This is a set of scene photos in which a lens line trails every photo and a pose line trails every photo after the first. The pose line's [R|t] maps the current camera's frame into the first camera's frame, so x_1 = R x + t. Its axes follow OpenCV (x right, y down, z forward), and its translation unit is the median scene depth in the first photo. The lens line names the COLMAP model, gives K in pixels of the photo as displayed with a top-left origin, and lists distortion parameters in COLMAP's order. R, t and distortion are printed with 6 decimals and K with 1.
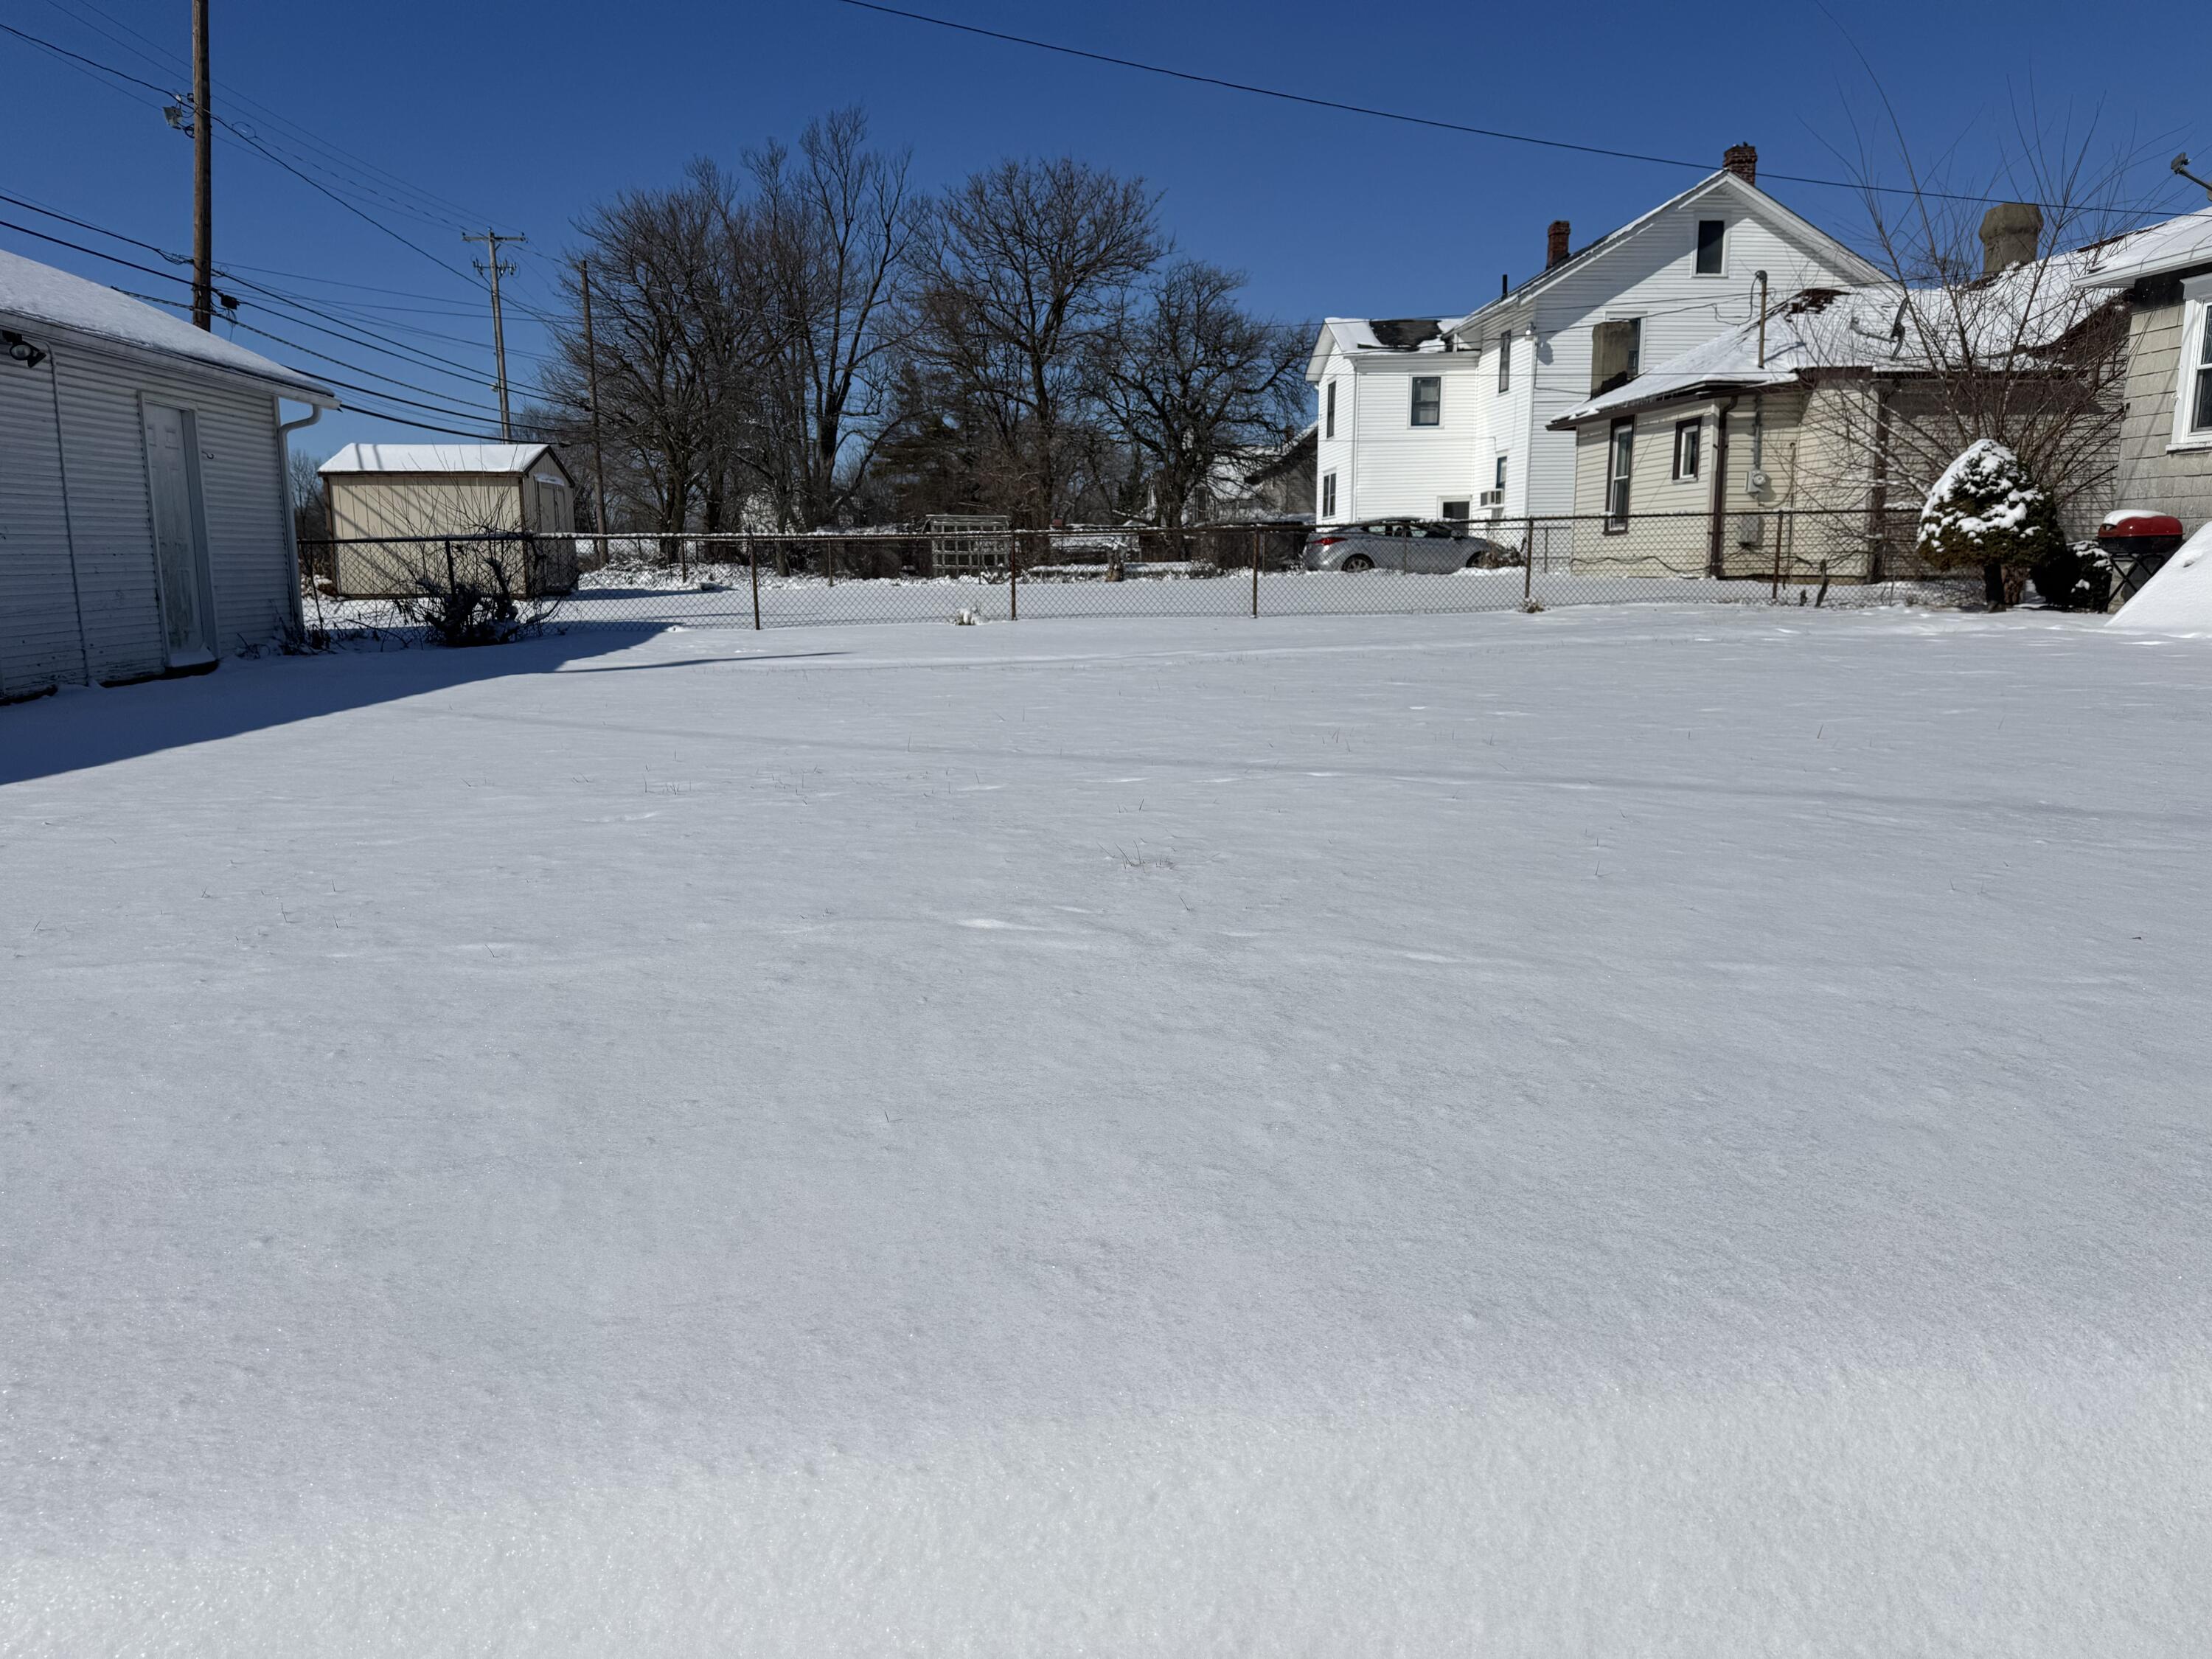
lens RADIAL K [[1533.9, 0, 1106.0], [0, 1533.9, 829.5], [0, 0, 1]] dist [0.001833, -0.018479]
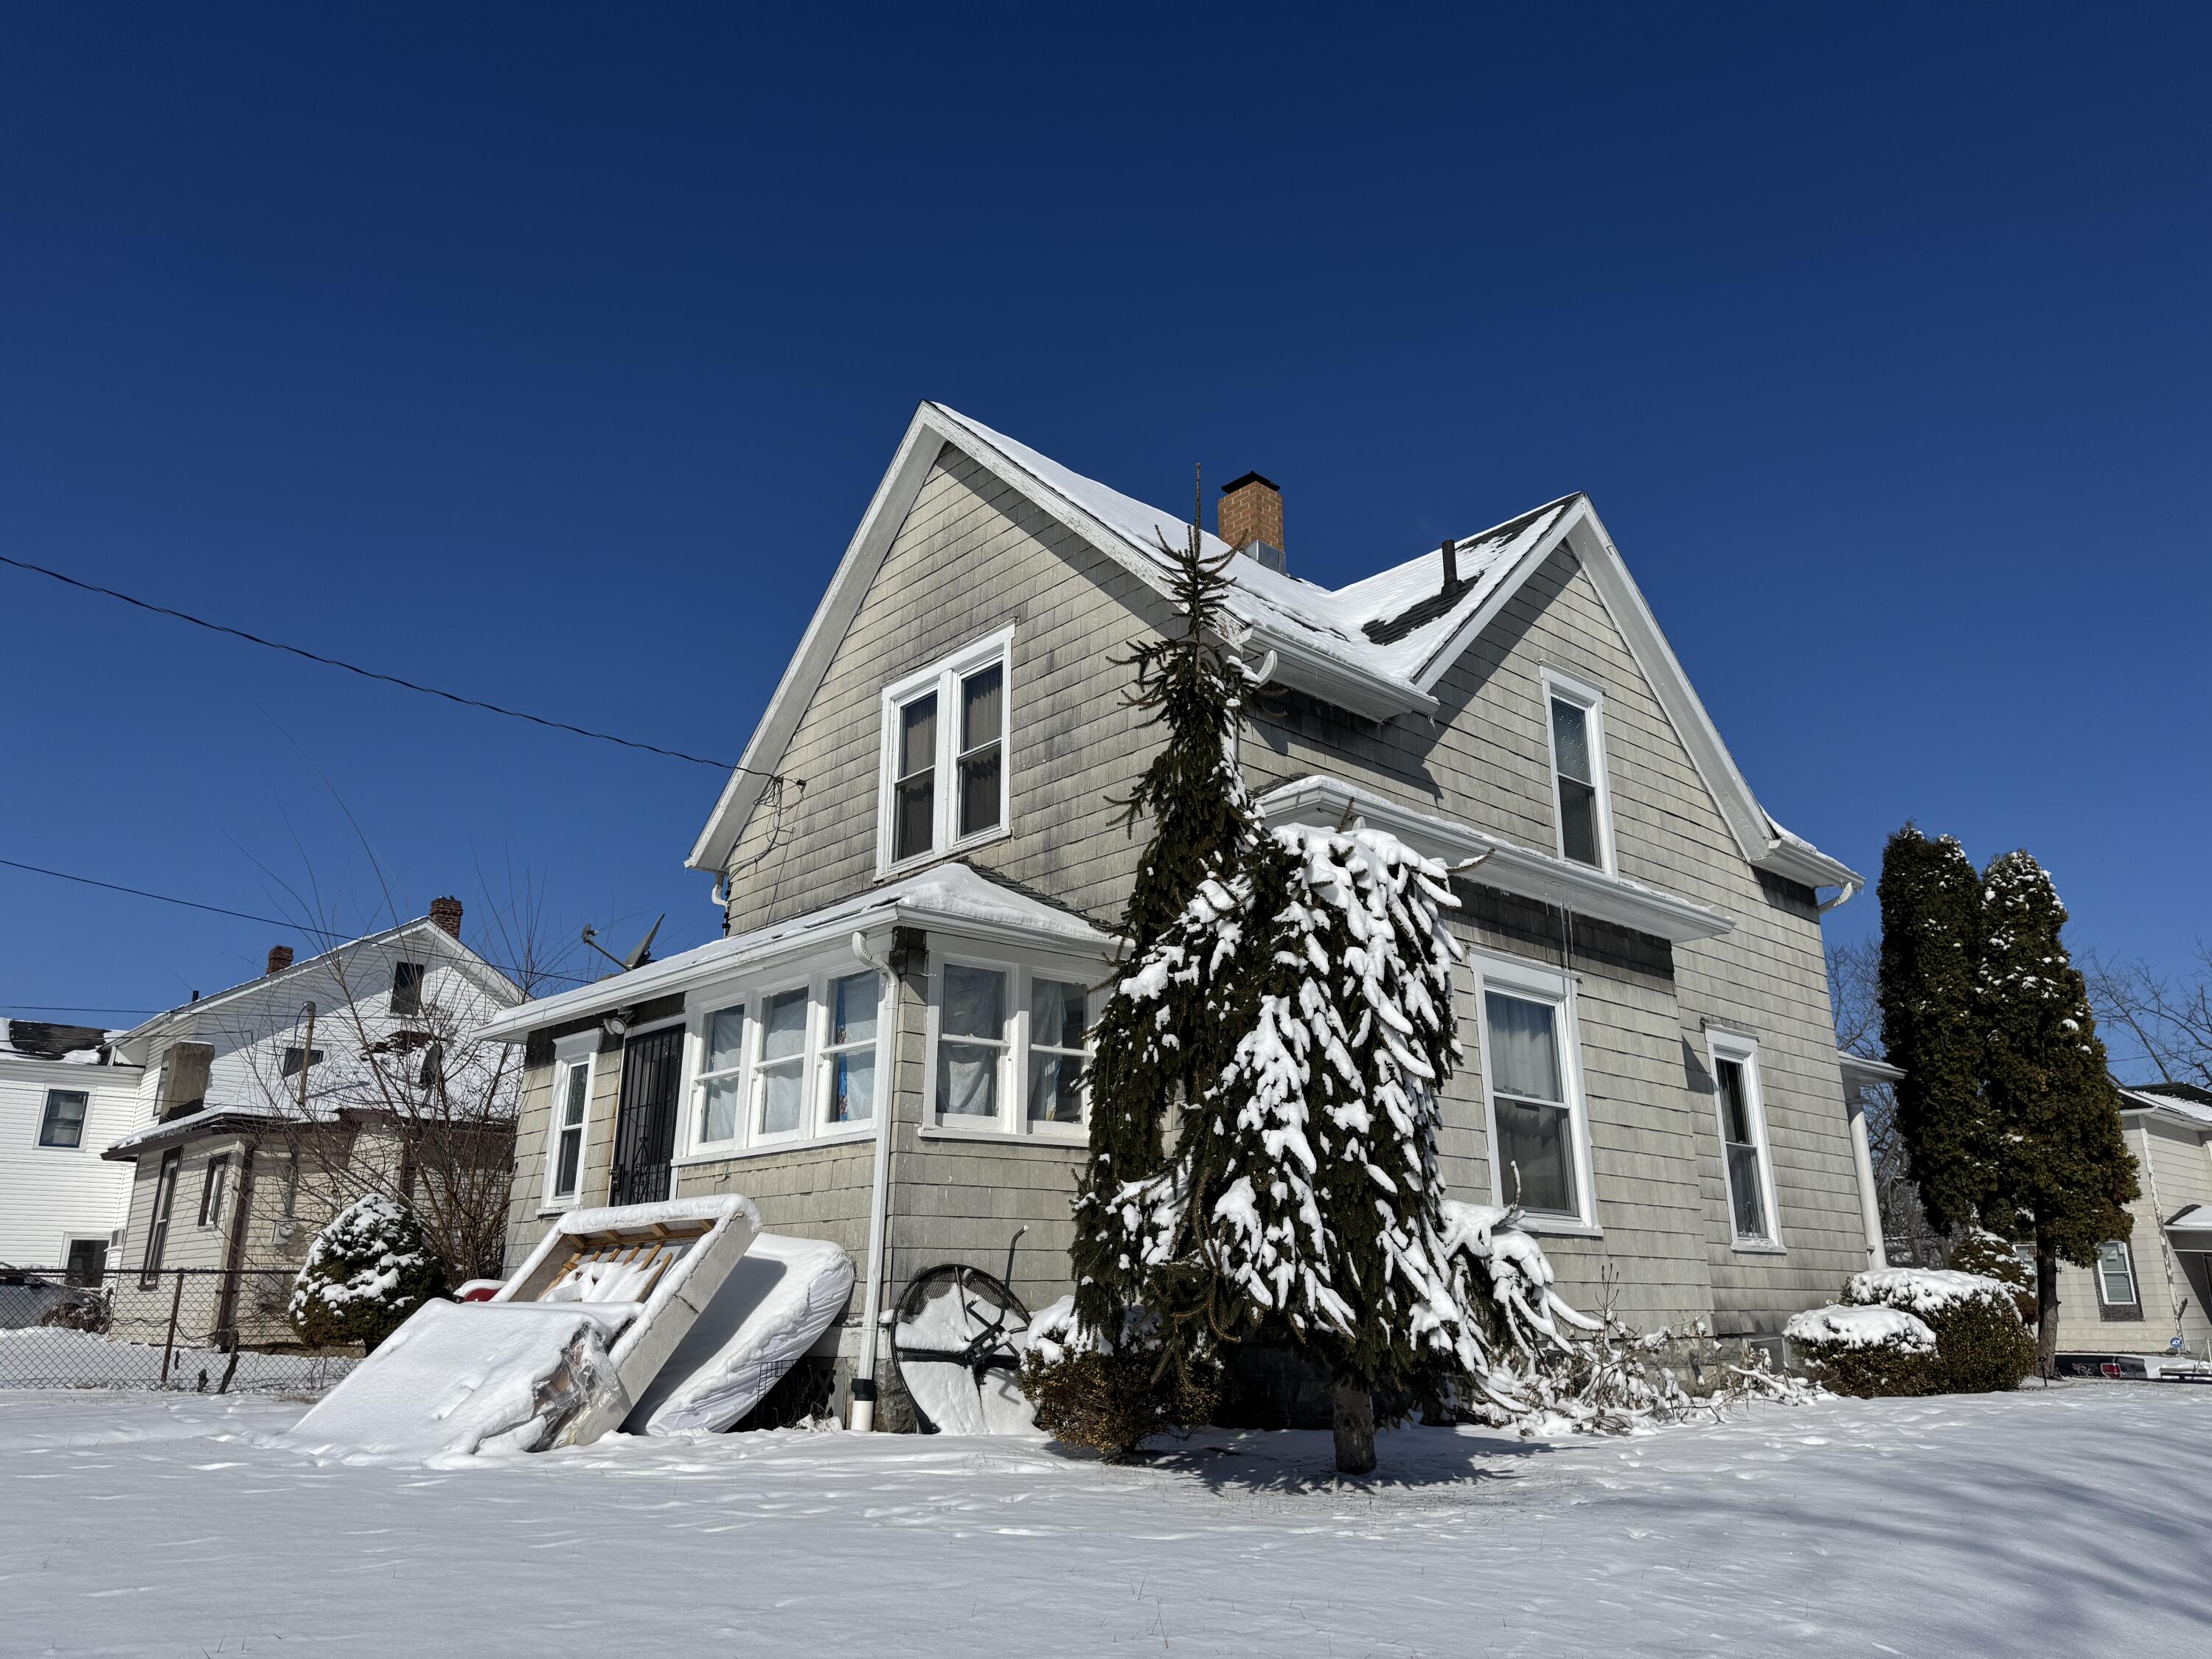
lens RADIAL K [[1533.9, 0, 1106.0], [0, 1533.9, 829.5], [0, 0, 1]] dist [0.001833, -0.018479]
pose [[0.762868, 0.200972, 0.614526, 0.204535], [0.104592, 0.899585, -0.424037, -0.016177], [-0.638038, 0.387759, 0.665245, 0.039228]]
